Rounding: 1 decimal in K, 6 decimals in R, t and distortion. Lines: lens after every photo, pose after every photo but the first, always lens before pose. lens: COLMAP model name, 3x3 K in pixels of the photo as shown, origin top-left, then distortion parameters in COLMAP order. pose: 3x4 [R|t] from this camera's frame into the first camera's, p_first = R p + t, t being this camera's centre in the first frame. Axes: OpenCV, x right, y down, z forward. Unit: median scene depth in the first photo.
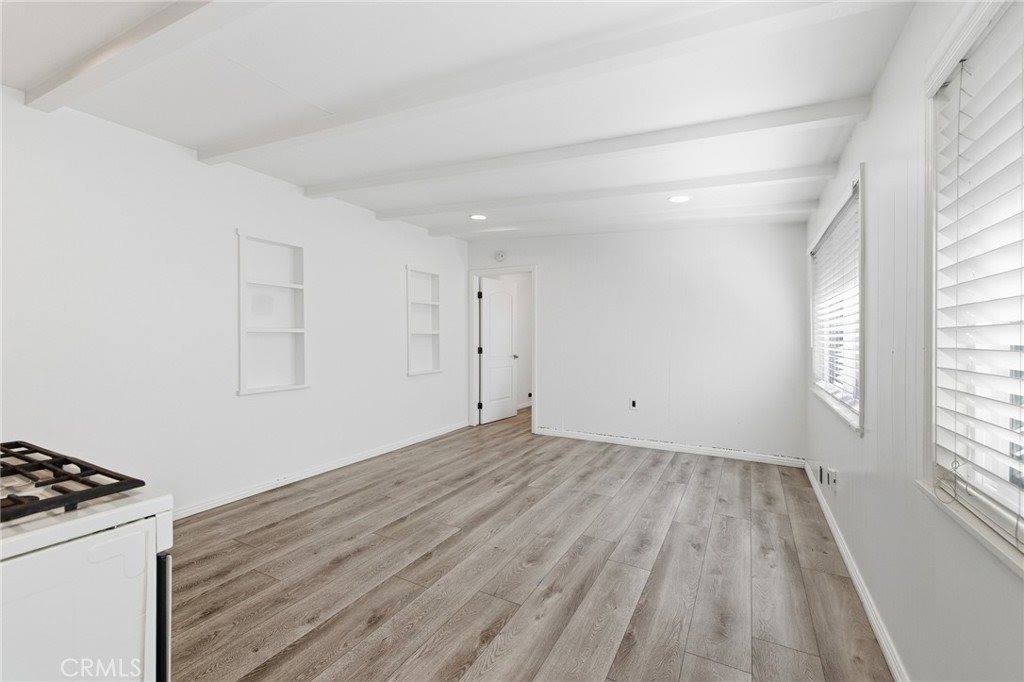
lens RADIAL K [[430.6, 0, 510.9], [0, 430.6, 337.2], [0, 0, 1]] dist [-0.000699, -0.000155]
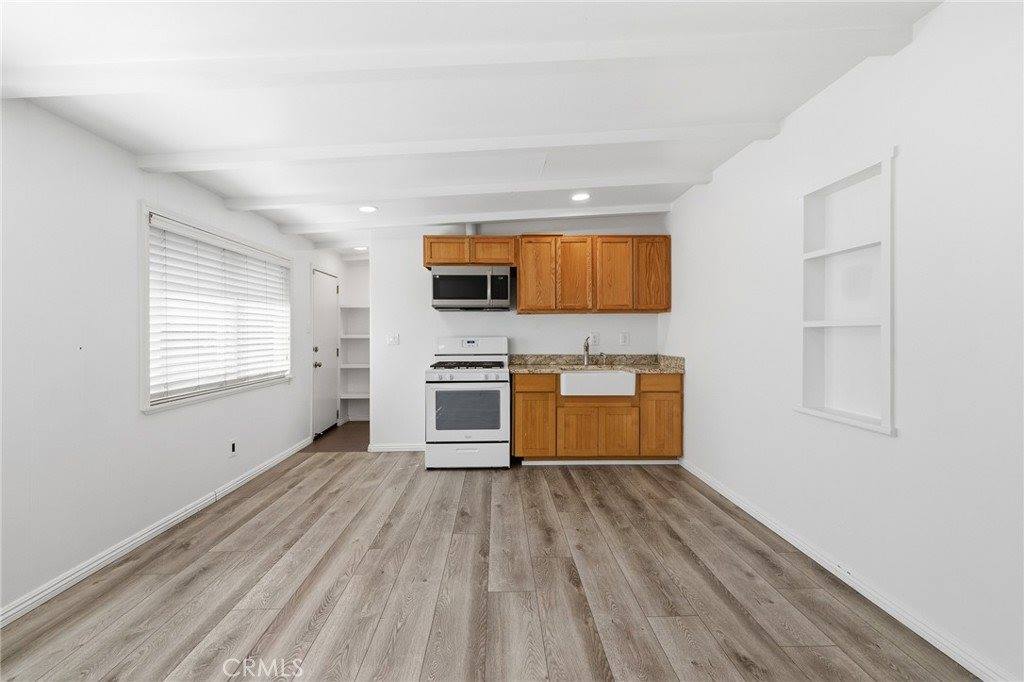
lens RADIAL K [[430.6, 0, 505.7], [0, 430.6, 337.8], [0, 0, 1]] dist [-0.000699, -0.000155]
pose [[-0.865402, 0.007402, -0.501024, 0.248373], [0.002143, 0.999936, 0.011070, -0.004363], [0.501074, 0.008507, -0.865363, 1.792621]]
